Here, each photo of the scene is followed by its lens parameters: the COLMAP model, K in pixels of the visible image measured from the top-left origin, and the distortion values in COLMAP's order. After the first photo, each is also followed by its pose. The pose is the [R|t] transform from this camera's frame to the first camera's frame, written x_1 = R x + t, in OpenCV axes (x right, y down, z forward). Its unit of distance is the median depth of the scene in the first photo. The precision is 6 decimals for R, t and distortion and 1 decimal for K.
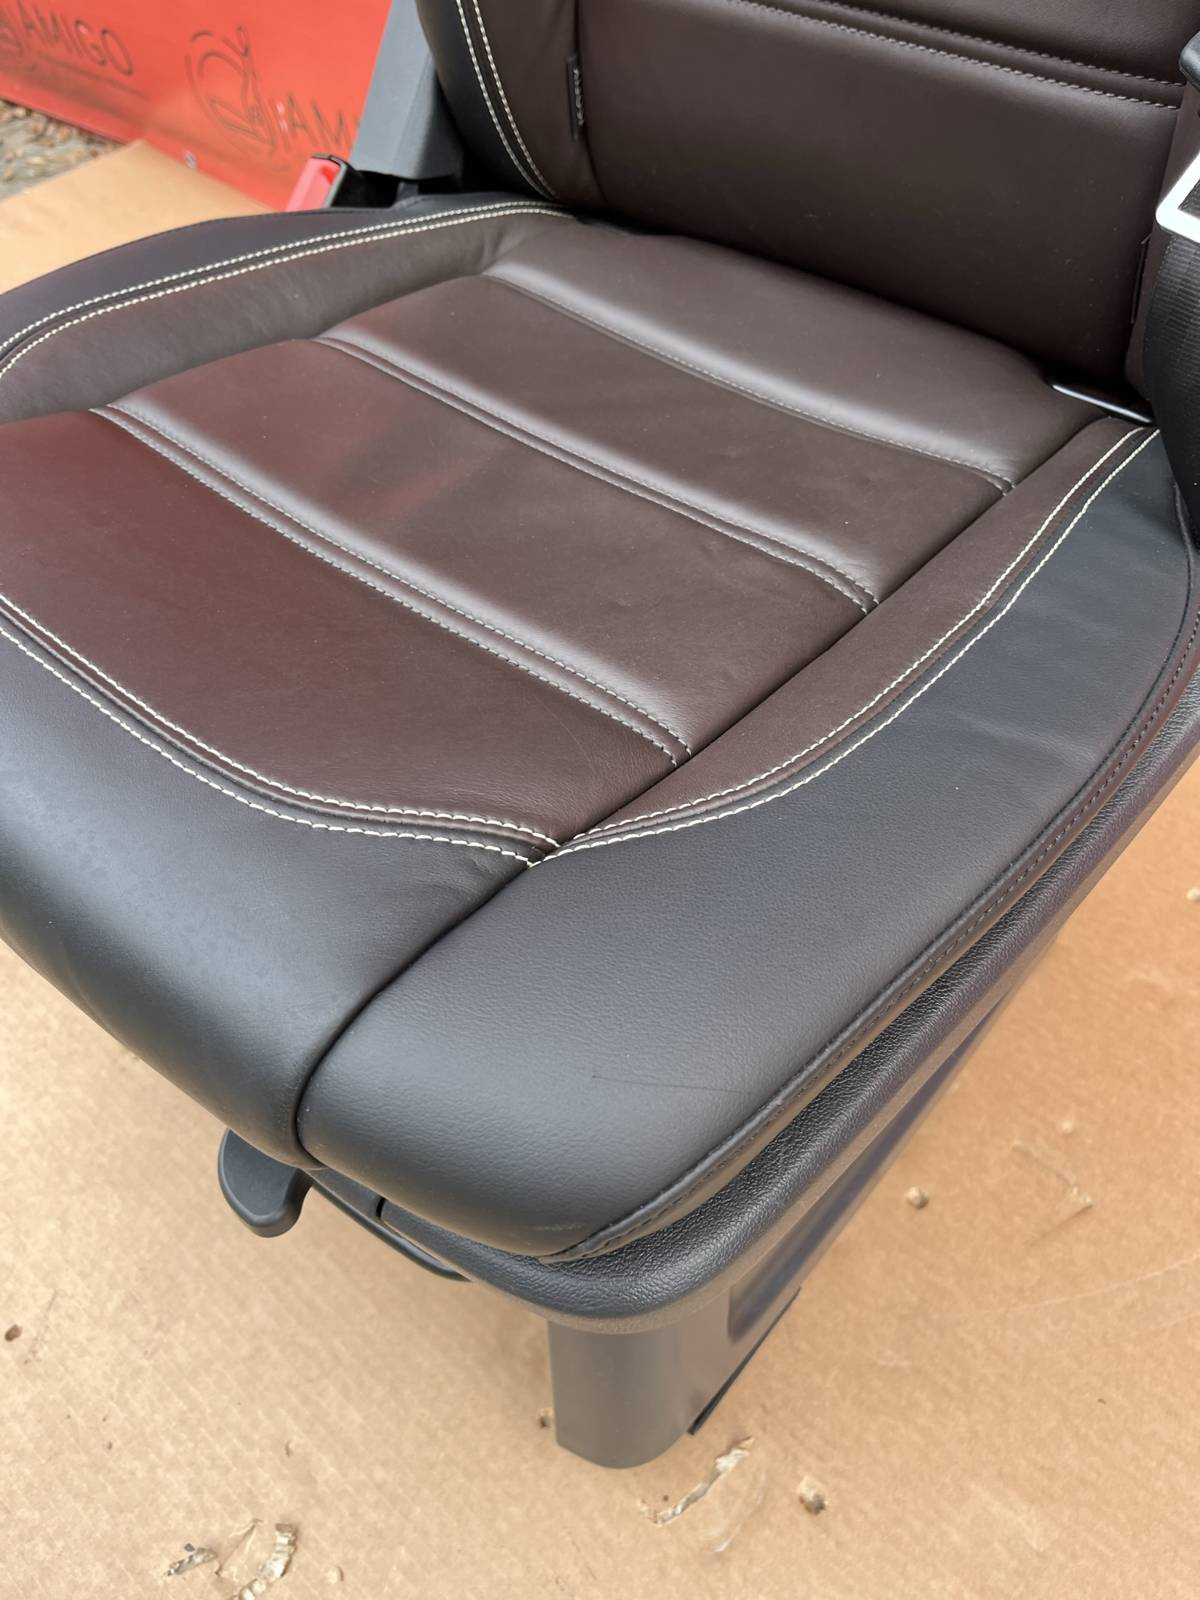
lens RADIAL K [[1226.1, 0, 613.6], [0, 1226.1, 813.9], [0, 0, 1]] dist [0.061806, -0.097130]
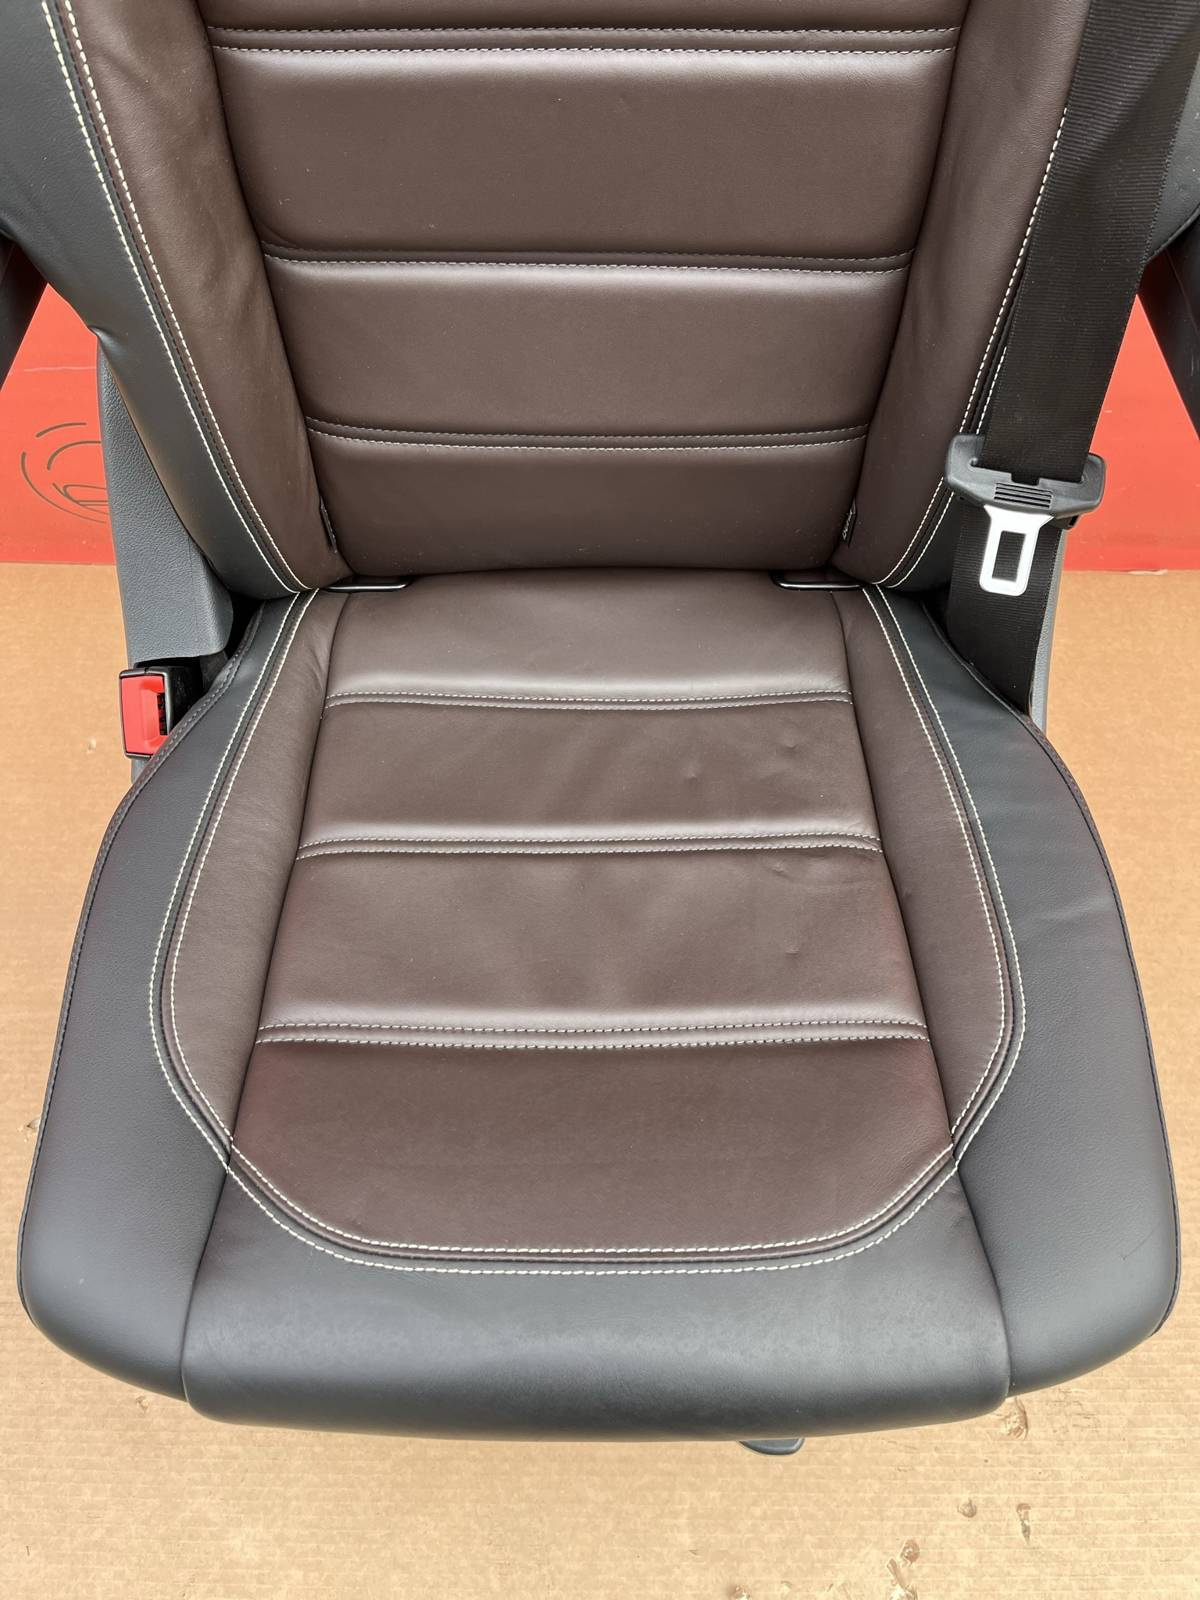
lens RADIAL K [[1226.1, 0, 605.3], [0, 1226.1, 812.7], [0, 0, 1]] dist [0.061806, -0.097130]
pose [[0.749506, -0.541574, 0.380708, -0.399617], [0.482223, 0.840652, 0.246505, -0.497804], [-0.453543, -0.001170, 0.891233, -0.118207]]
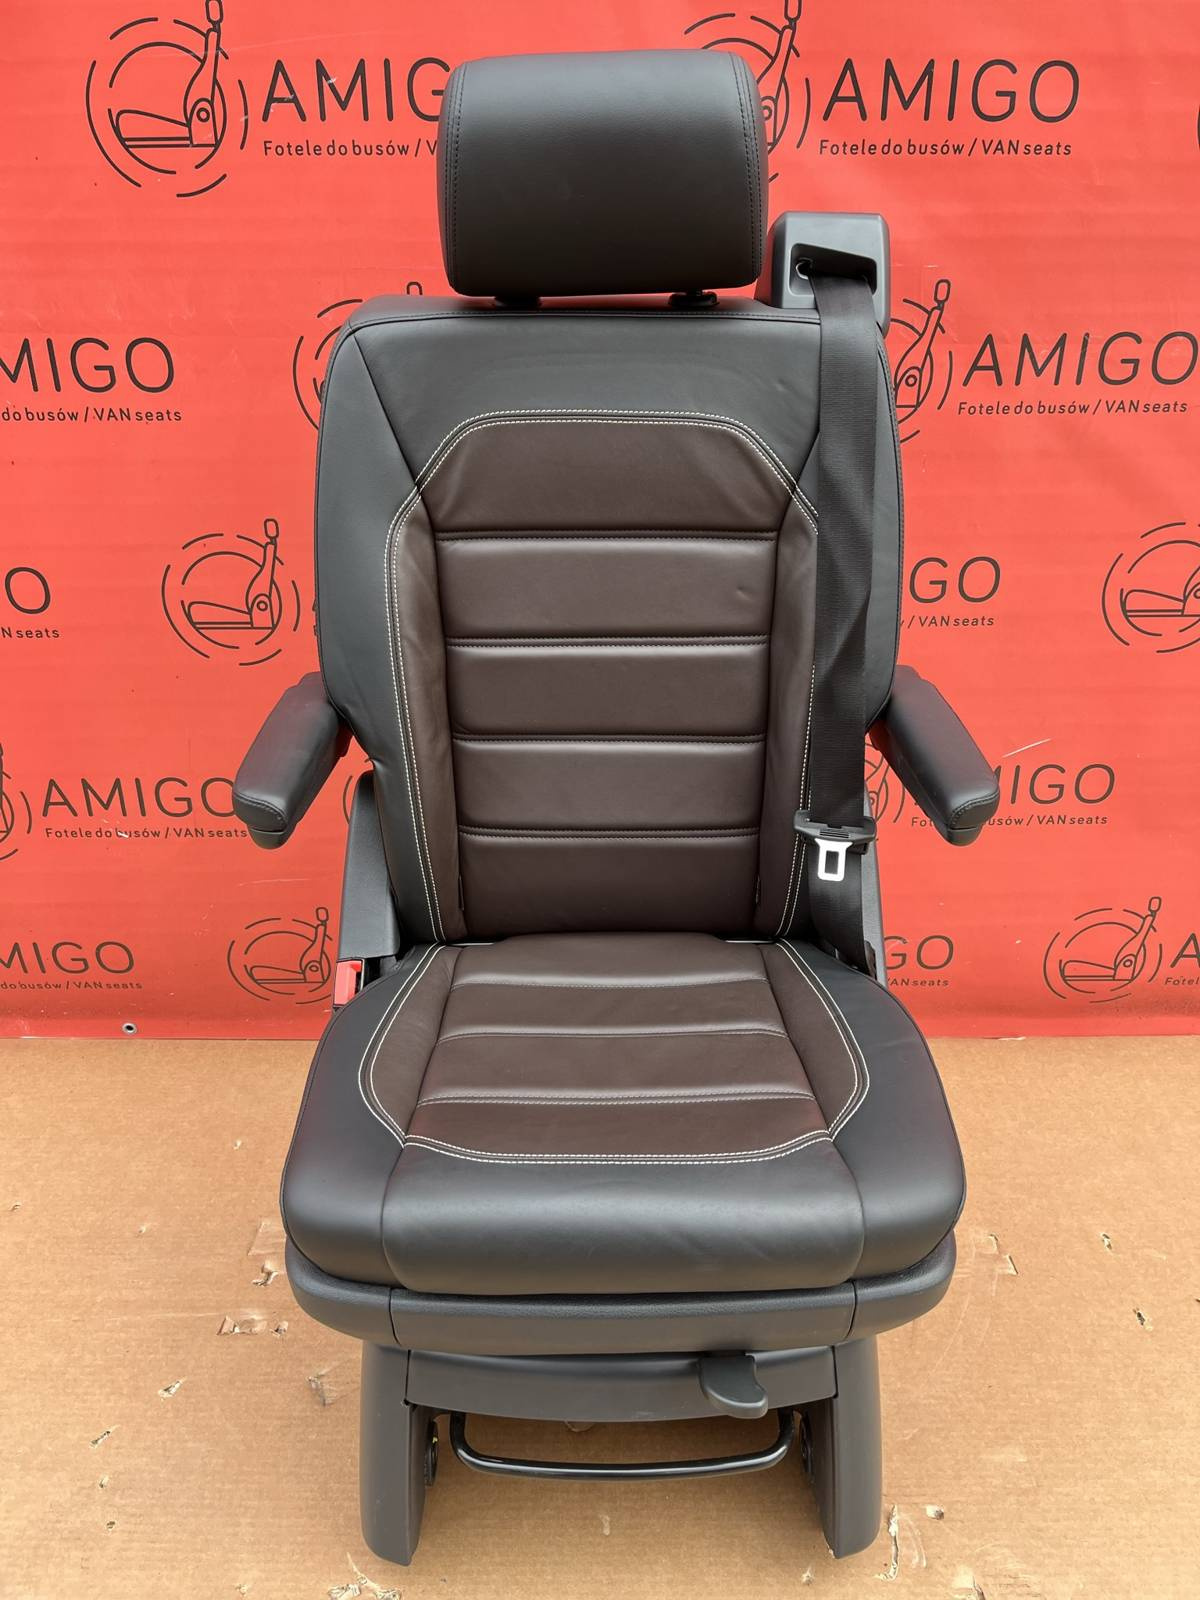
lens RADIAL K [[1226.1, 0, 608.0], [0, 1226.1, 784.5], [0, 0, 1]] dist [0.061806, -0.097130]
pose [[0.745960, -0.229422, 0.625227, -1.016780], [0.492602, 0.821865, -0.286149, -0.038207], [-0.448203, 0.521444, 0.726092, -0.611147]]
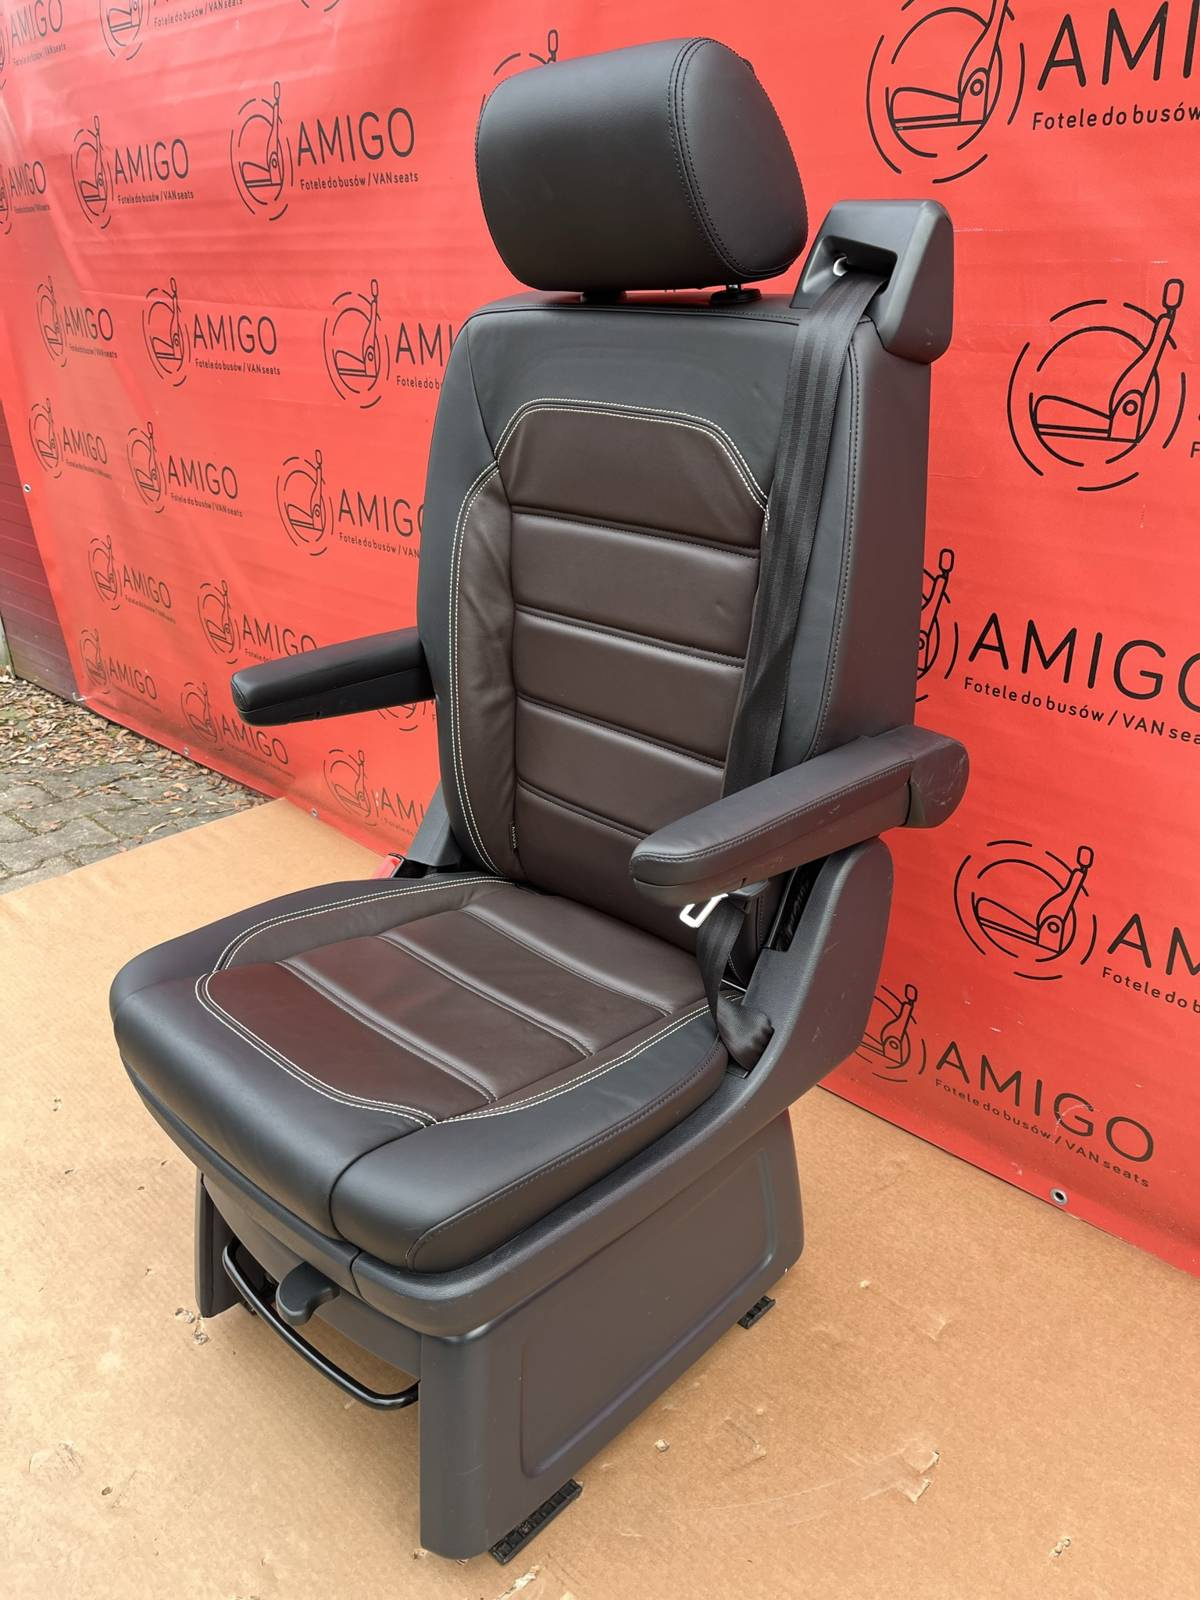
lens RADIAL K [[1226.1, 0, 618.2], [0, 1226.1, 795.6], [0, 0, 1]] dist [0.061806, -0.097130]
pose [[0.998256, 0.049340, -0.032420, 0.214602], [-0.058662, 0.890836, -0.450521, 0.308710], [0.006652, 0.451637, 0.892177, -0.930114]]
